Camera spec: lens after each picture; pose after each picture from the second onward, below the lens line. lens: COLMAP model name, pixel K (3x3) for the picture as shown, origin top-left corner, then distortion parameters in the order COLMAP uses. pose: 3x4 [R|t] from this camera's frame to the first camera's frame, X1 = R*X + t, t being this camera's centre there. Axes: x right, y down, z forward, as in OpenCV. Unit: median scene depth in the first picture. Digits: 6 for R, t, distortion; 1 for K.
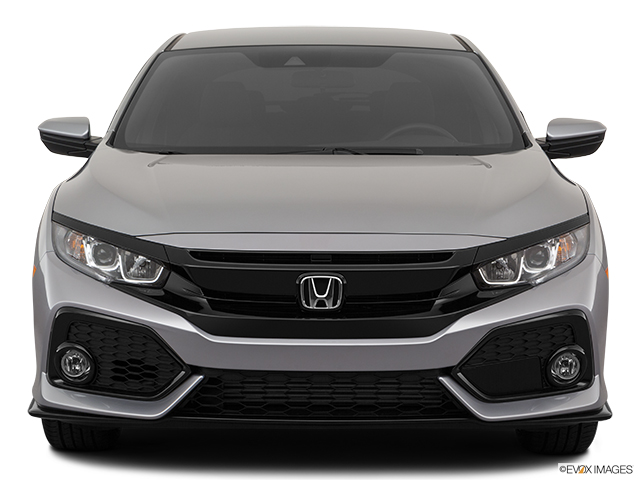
lens RADIAL K [[1749.5, 0, 318.1], [0, 1749.5, 240.1], [0, 0, 1]] dist [-0.081404, 0.000000]
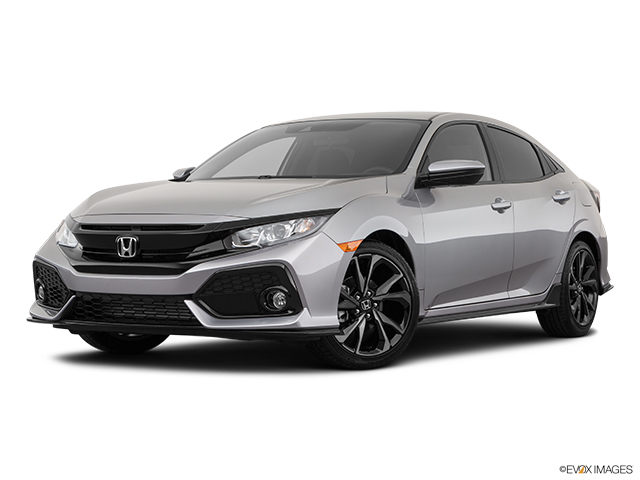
lens RADIAL K [[1245.1, 0, 326.3], [0, 1245.1, 244.6], [0, 0, 1]] dist [0.016731, 0.000000]
pose [[0.870848, 0.004565, -0.491531, 0.750657], [-0.037018, 0.997726, -0.056319, 0.087055], [0.490157, 0.067241, 0.869037, 0.052718]]
